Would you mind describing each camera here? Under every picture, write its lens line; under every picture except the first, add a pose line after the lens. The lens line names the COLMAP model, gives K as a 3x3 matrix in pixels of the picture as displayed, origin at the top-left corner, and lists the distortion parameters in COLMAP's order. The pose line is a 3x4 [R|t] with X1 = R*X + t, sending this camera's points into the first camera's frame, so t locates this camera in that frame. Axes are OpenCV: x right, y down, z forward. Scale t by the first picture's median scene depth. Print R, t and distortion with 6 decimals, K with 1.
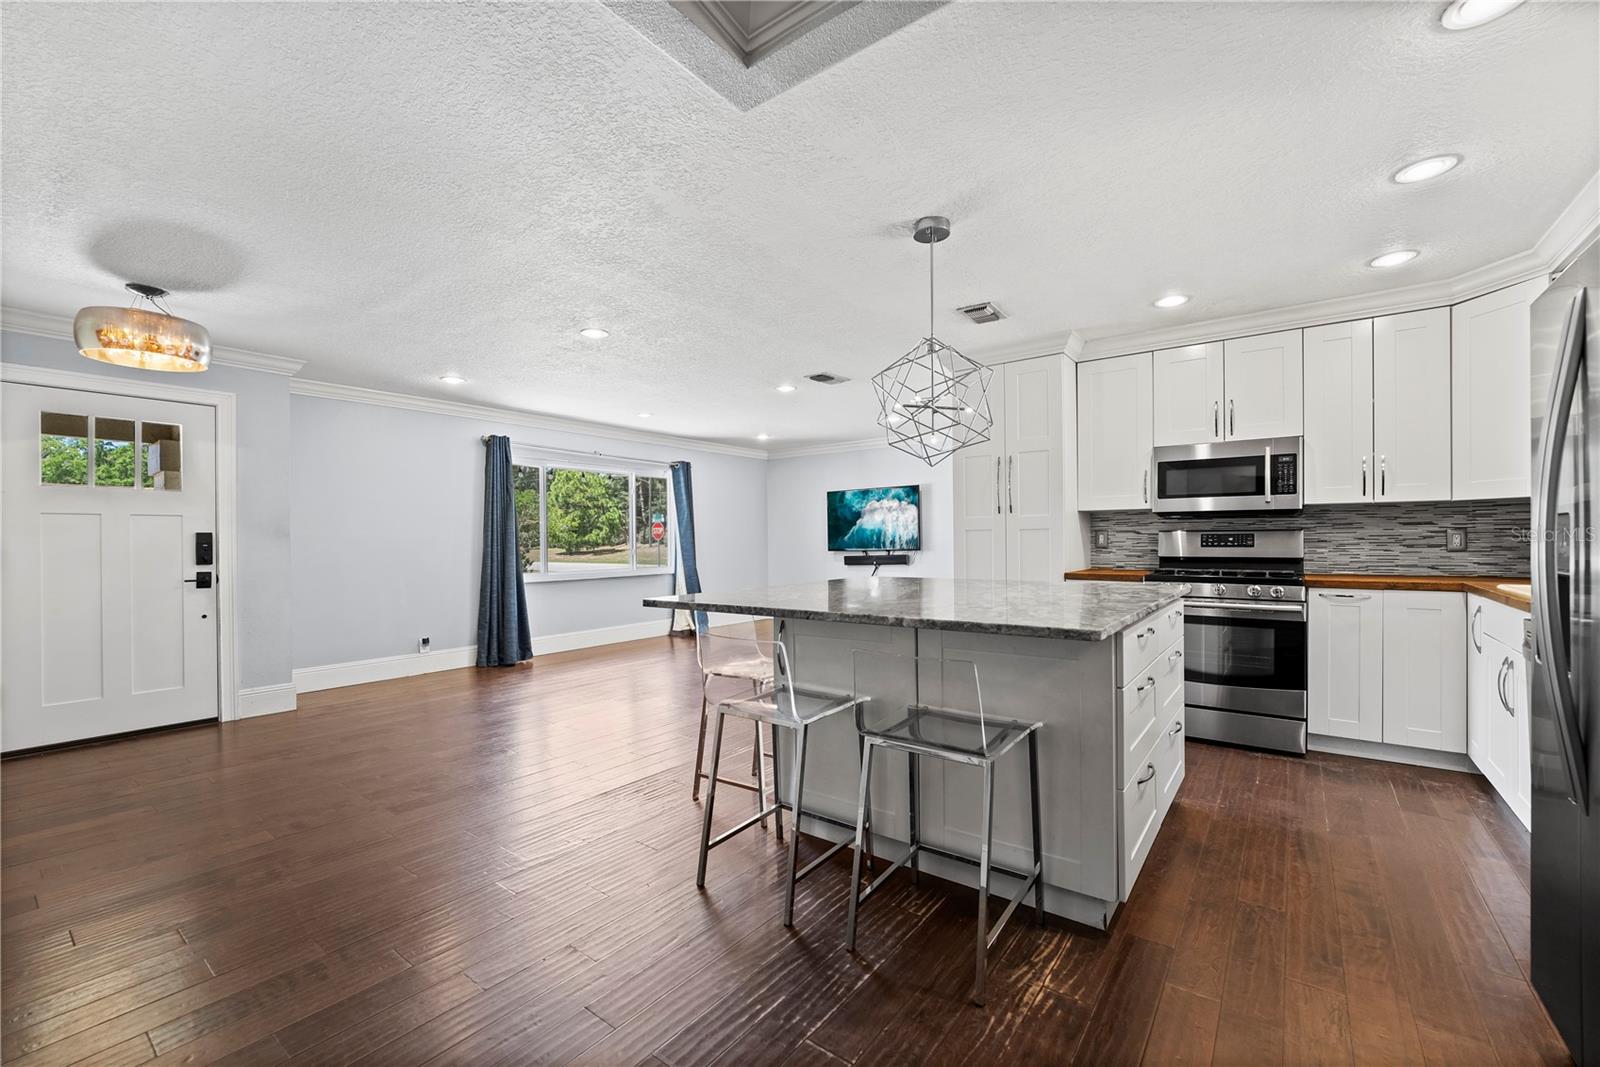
lens RADIAL K [[648.8, 0, 800.0], [0, 648.8, 533.5], [0, 0, 1]] dist [-0.009579, 0.000060]
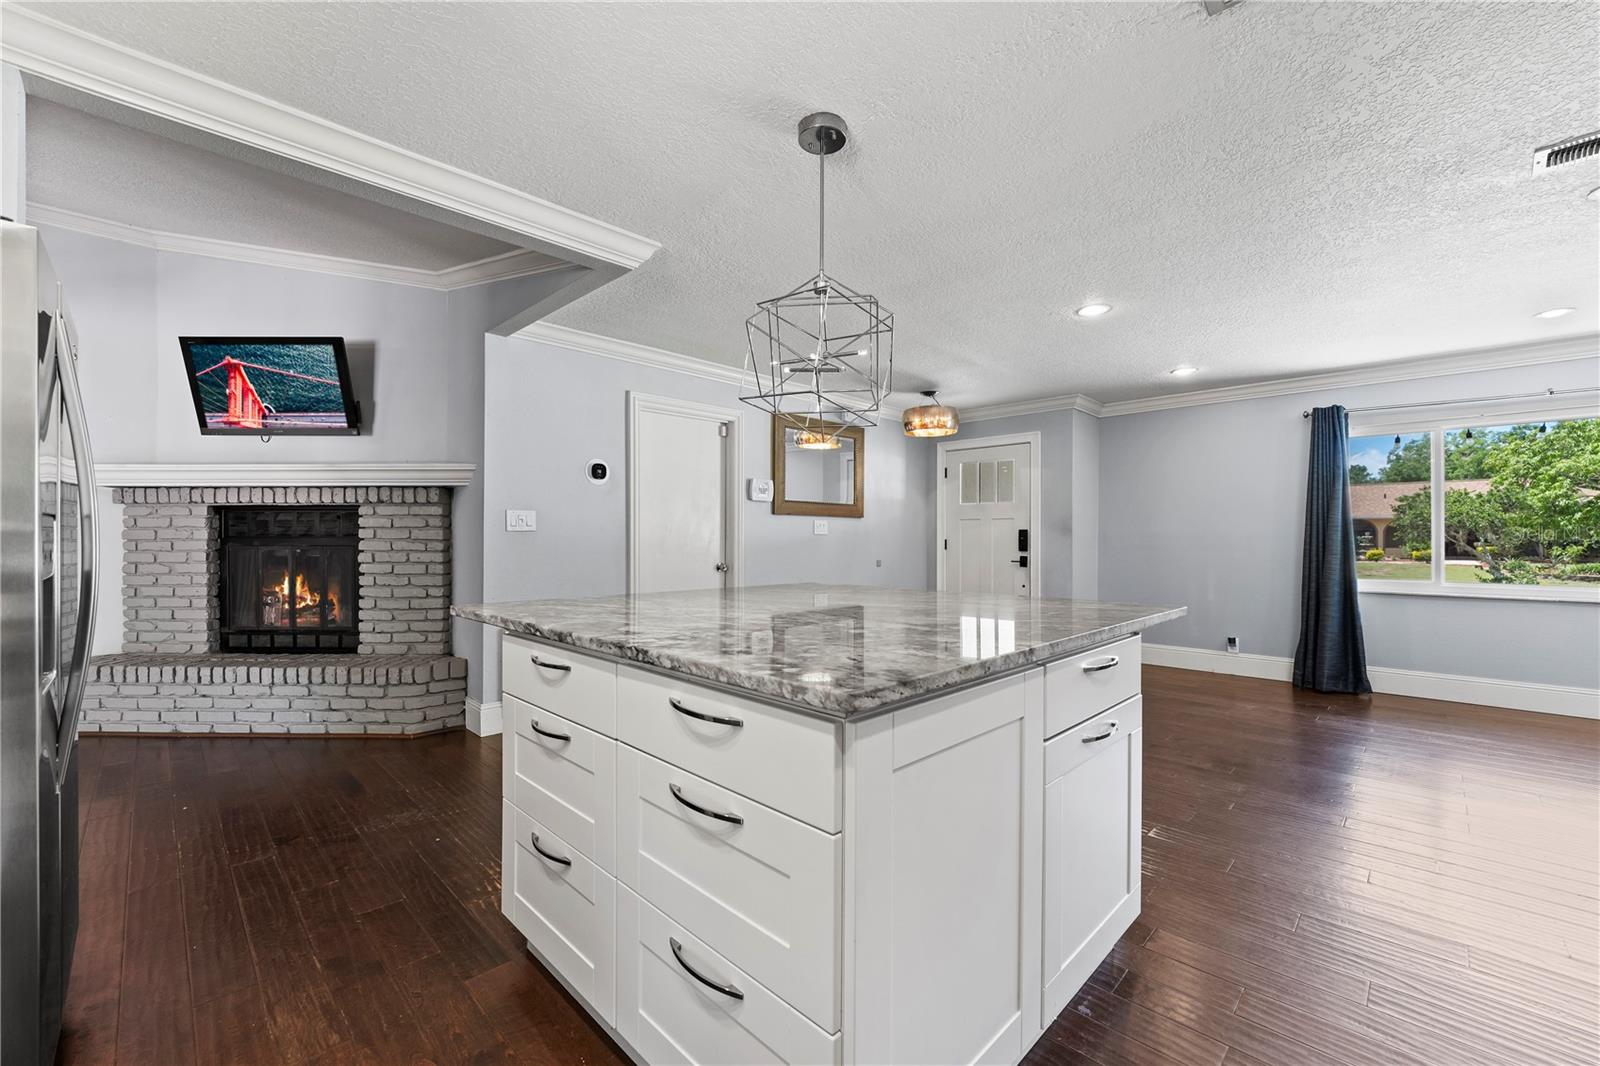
lens RADIAL K [[648.8, 0, 800.0], [0, 648.8, 533.0], [0, 0, 1]] dist [-0.009579, 0.000060]
pose [[-0.128556, 0.000515, -0.991702, 0.610539], [0.008970, 0.999960, -0.000643, 0.002710], [0.991662, -0.008979, -0.128555, 0.666641]]
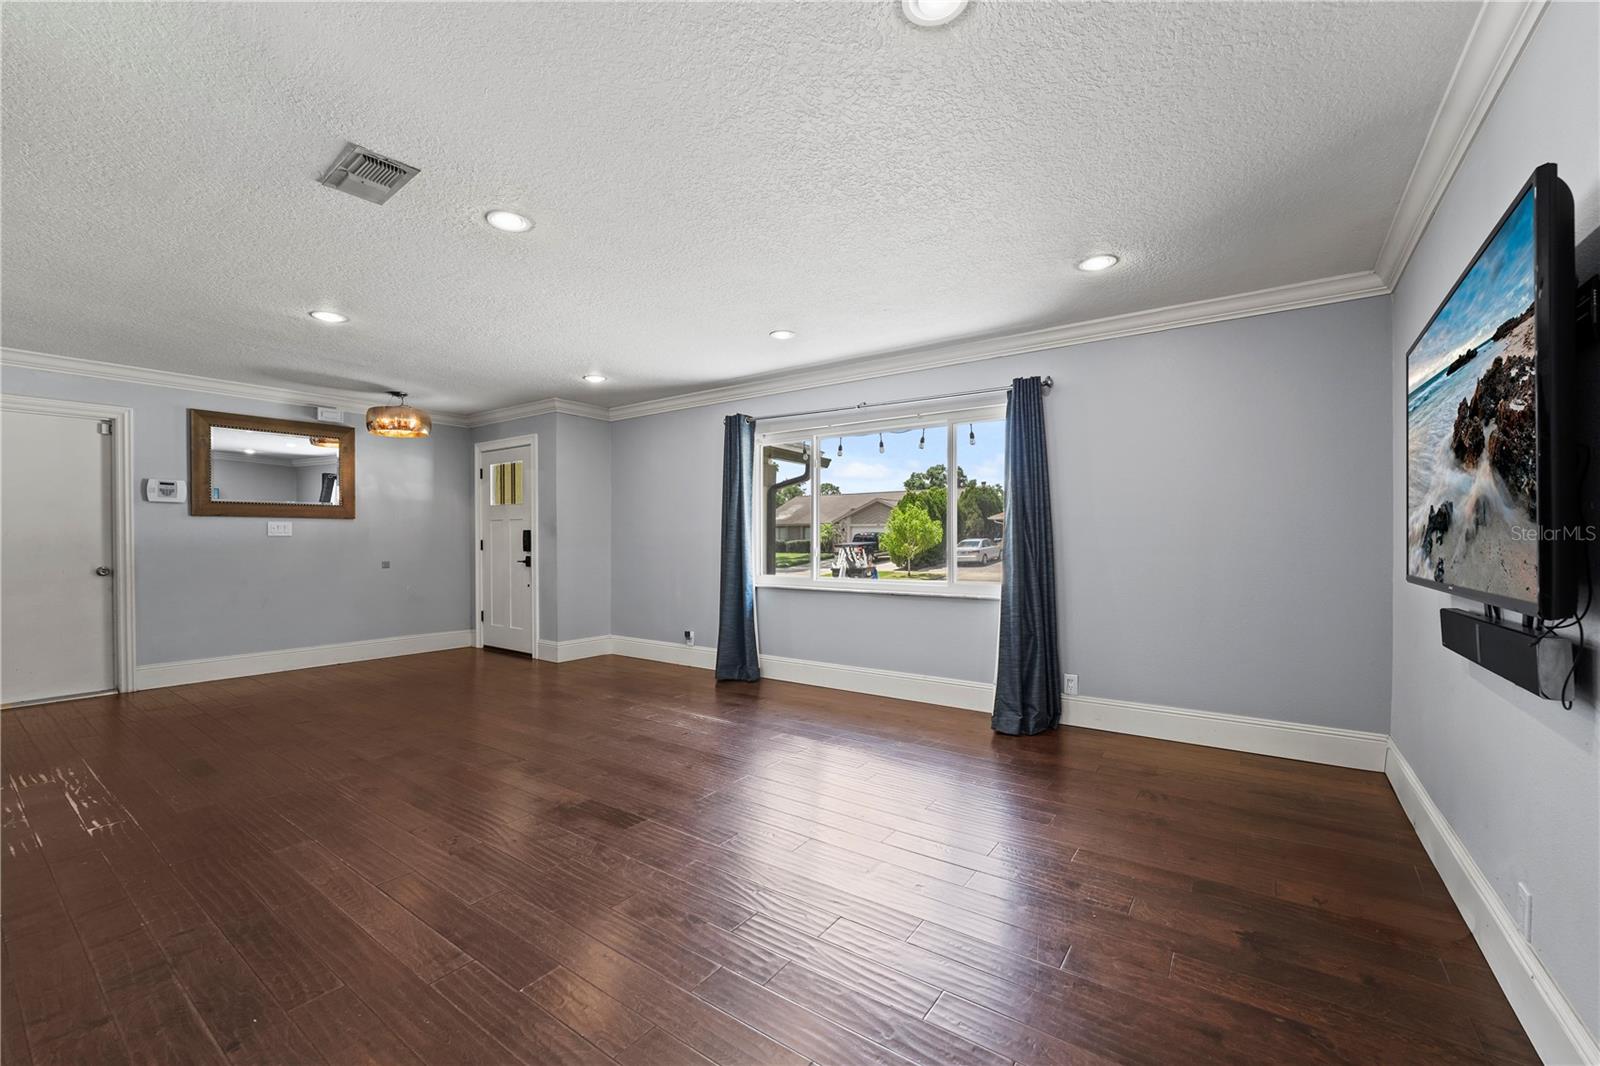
lens RADIAL K [[648.8, 0, 800.0], [0, 648.8, 533.0], [0, 0, 1]] dist [-0.009579, 0.000060]
pose [[0.028197, 0.003465, -0.999596, 0.601555], [0.014128, 0.999893, 0.003864, 0.008531], [0.999503, -0.014231, 0.028145, 1.564377]]
